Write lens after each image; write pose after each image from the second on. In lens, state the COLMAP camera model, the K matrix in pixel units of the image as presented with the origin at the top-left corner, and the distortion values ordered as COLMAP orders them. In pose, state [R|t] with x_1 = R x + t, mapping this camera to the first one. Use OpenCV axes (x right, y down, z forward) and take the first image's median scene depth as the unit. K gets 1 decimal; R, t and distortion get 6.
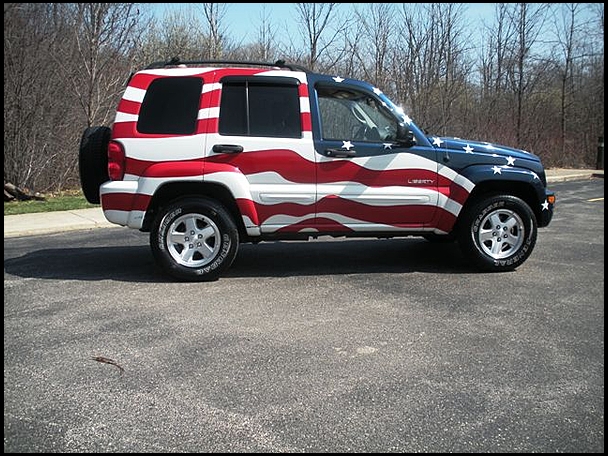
lens RADIAL K [[639.9, 0, 313.2], [0, 639.9, 216.9], [0, 0, 1]] dist [-0.309499, 0.374366]
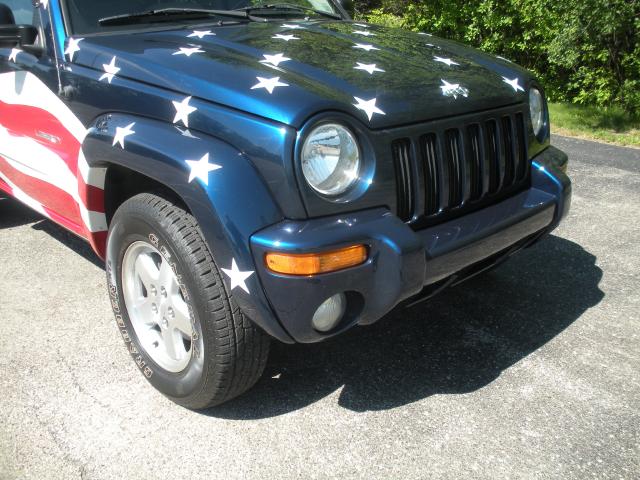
lens RADIAL K [[673.6, 0, 329.7], [0, 673.6, 228.4], [0, 0, 1]] dist [-0.309499, 0.374366]
pose [[0.610899, 0.263420, -0.746600, 0.674019], [-0.101371, 0.961288, 0.256221, -0.134698], [0.785192, -0.080842, 0.613953, 0.893641]]
